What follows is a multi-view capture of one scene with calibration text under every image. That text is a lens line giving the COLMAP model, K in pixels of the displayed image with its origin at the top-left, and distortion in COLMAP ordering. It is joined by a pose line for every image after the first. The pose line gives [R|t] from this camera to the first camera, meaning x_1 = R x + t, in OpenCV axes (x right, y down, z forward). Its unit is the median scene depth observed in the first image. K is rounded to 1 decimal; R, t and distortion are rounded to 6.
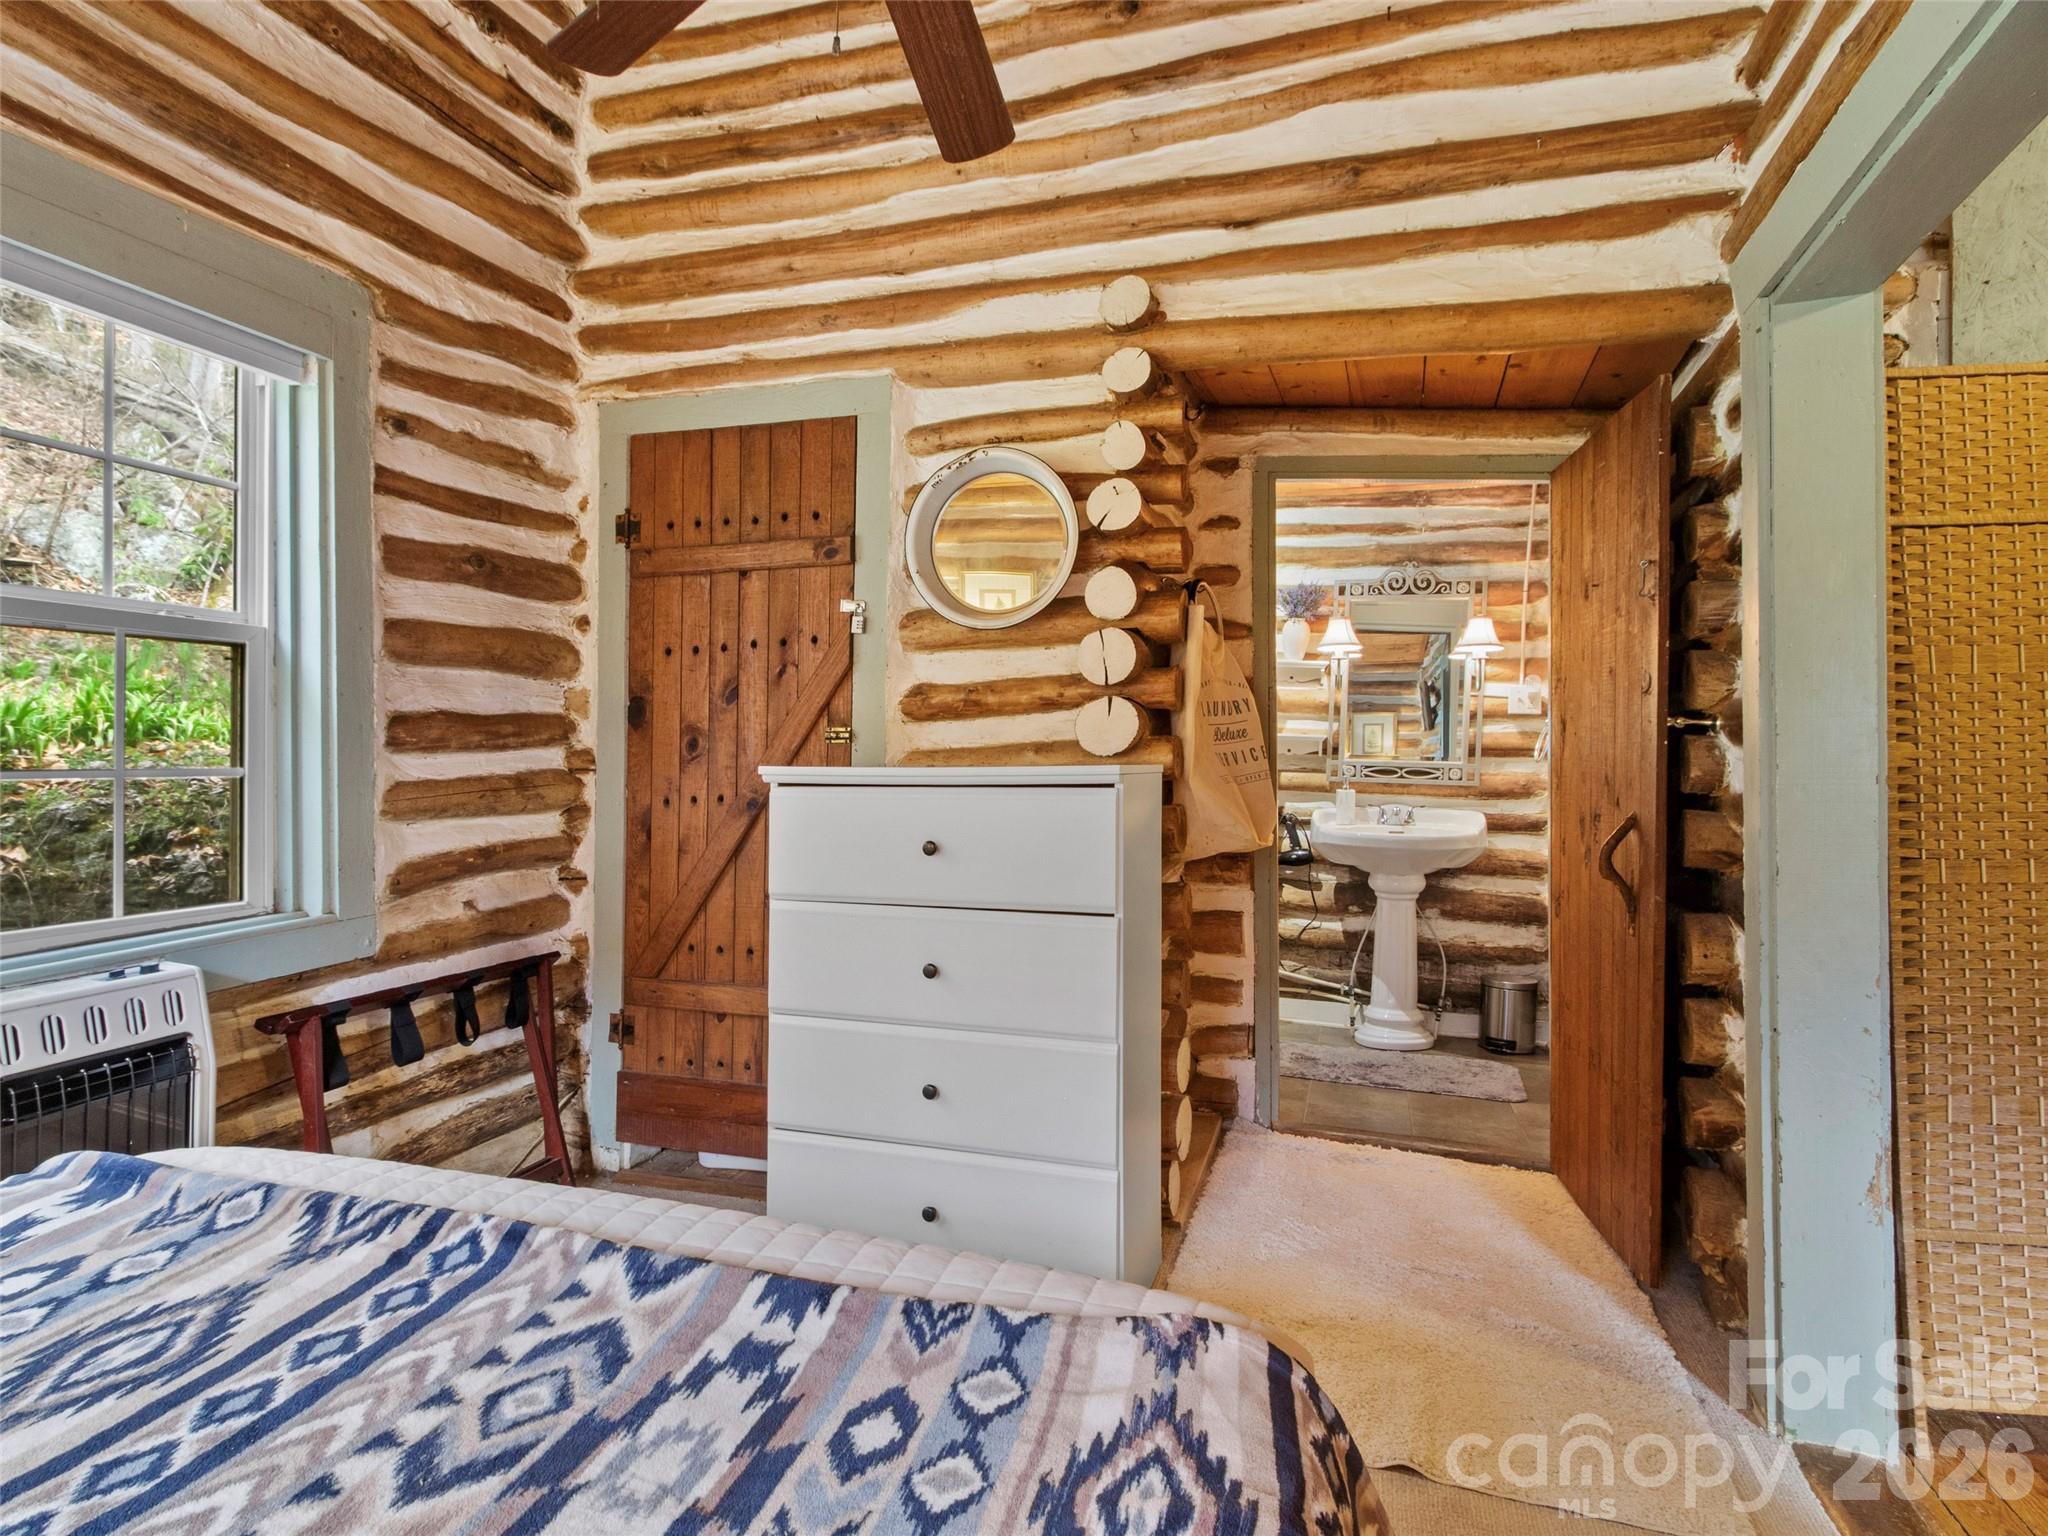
lens RADIAL K [[1074.0, 0, 945.3], [0, 1074.0, 764.0], [0, 0, 1]] dist [0.001484, -0.000707]
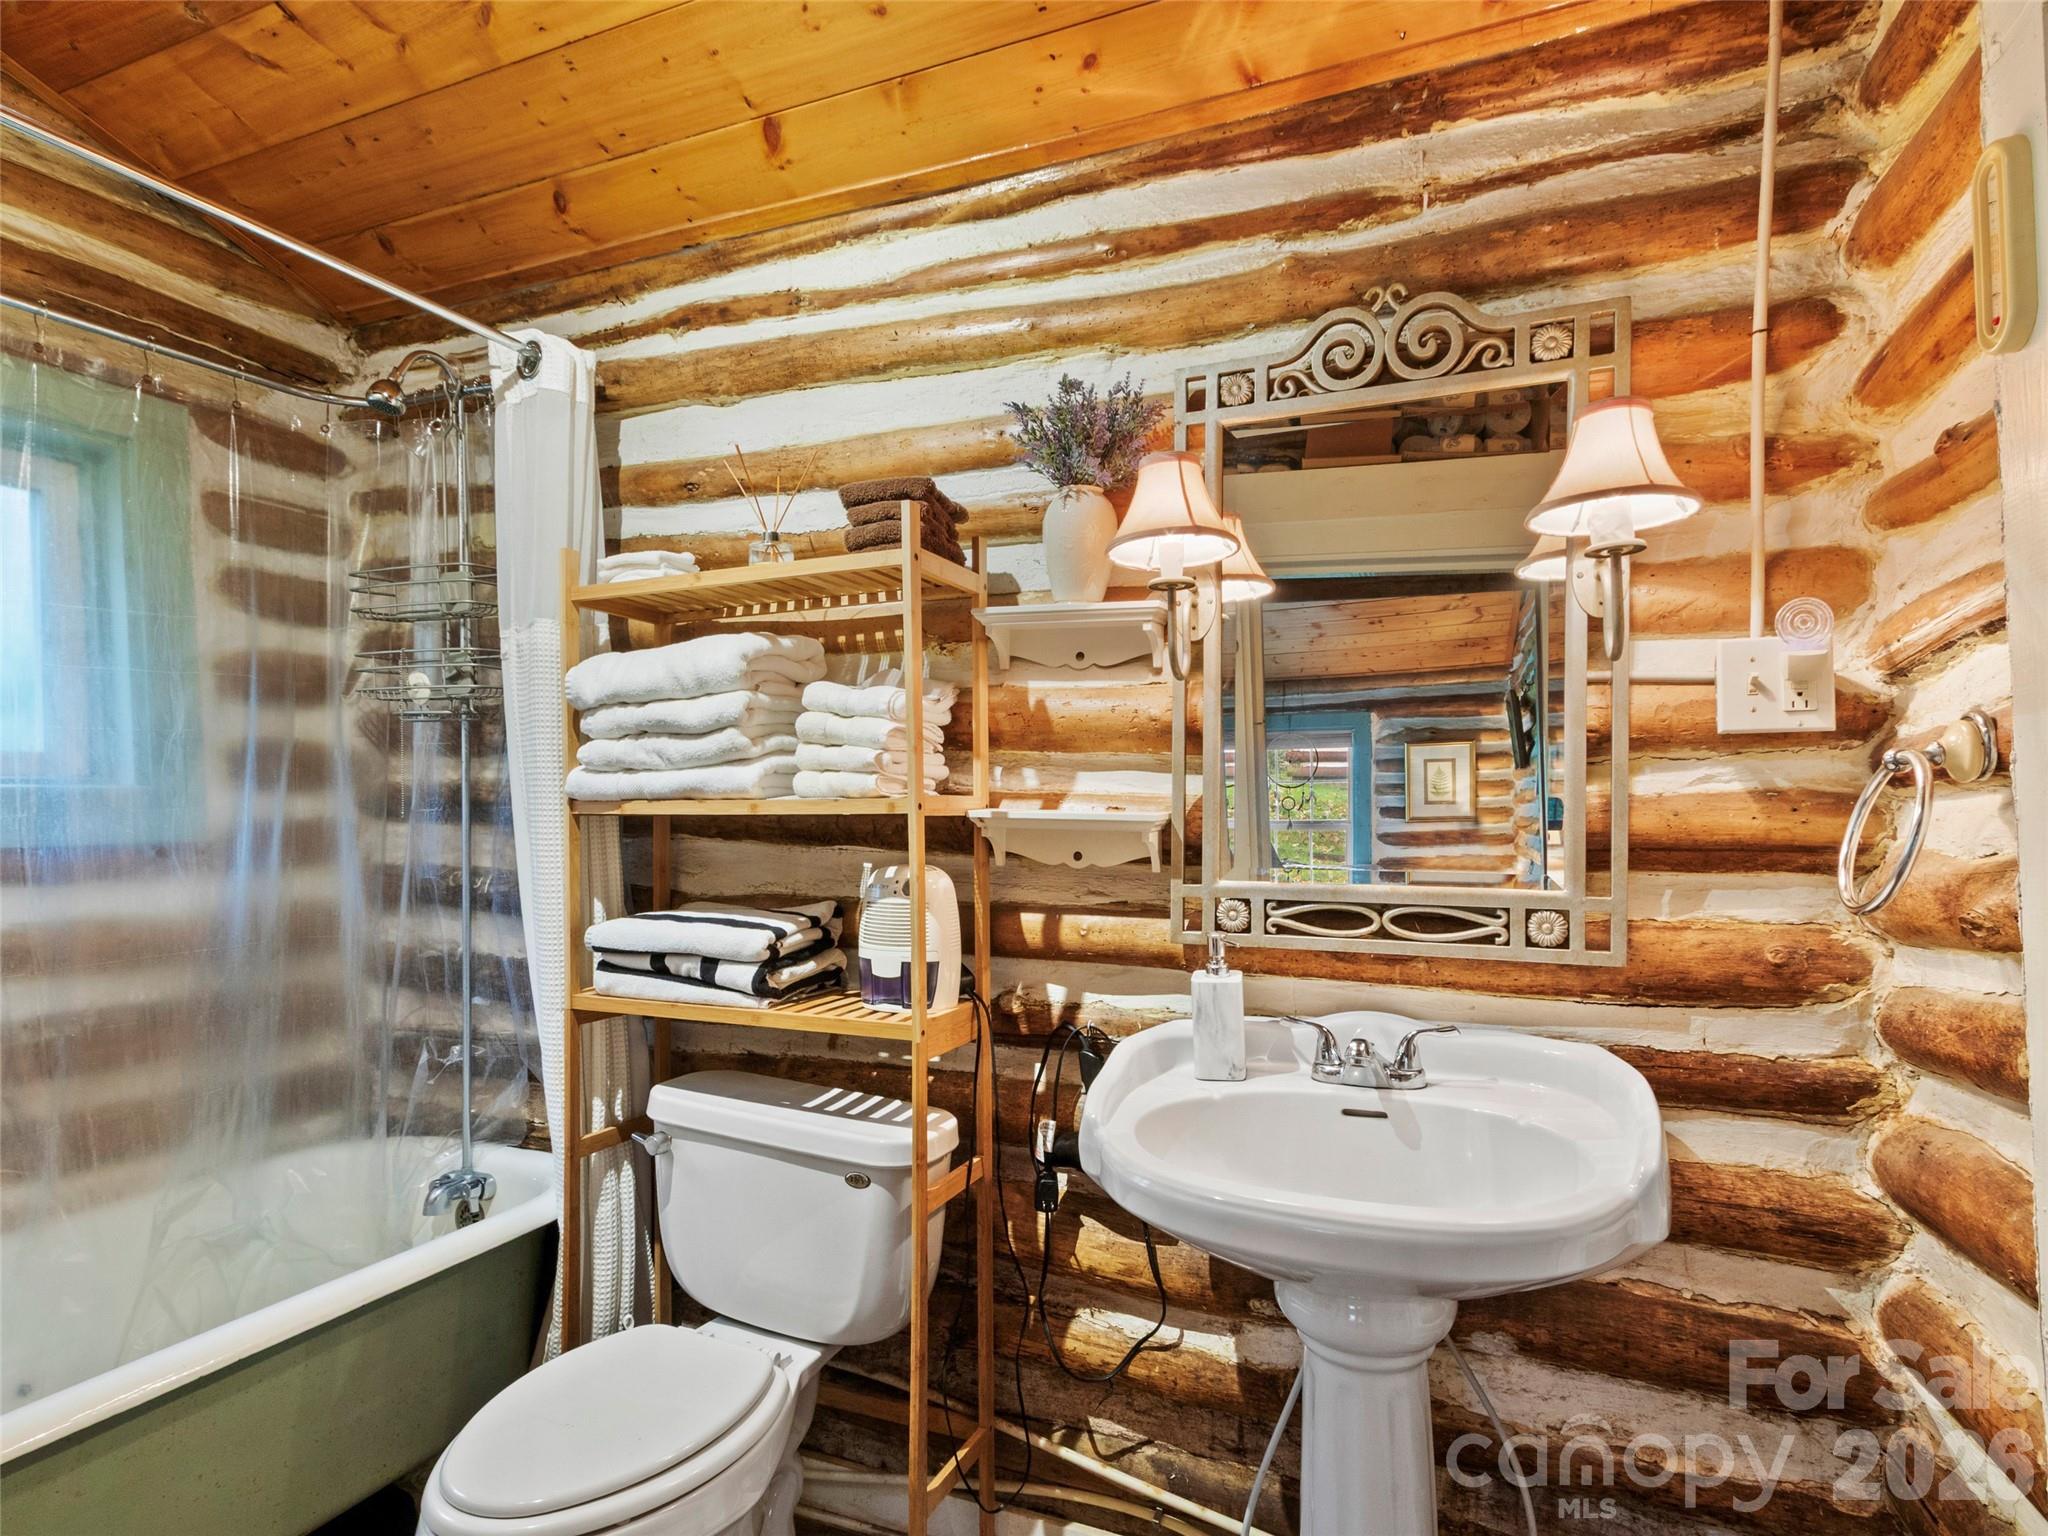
lens RADIAL K [[1074.0, 0, 976.4], [0, 1074.0, 792.5], [0, 0, 1]] dist [0.001484, -0.000707]
pose [[0.997513, -0.028814, -0.064323, 0.319549], [0.027845, 0.999485, -0.015922, -0.029674], [0.064749, 0.014092, 0.997802, 0.654416]]
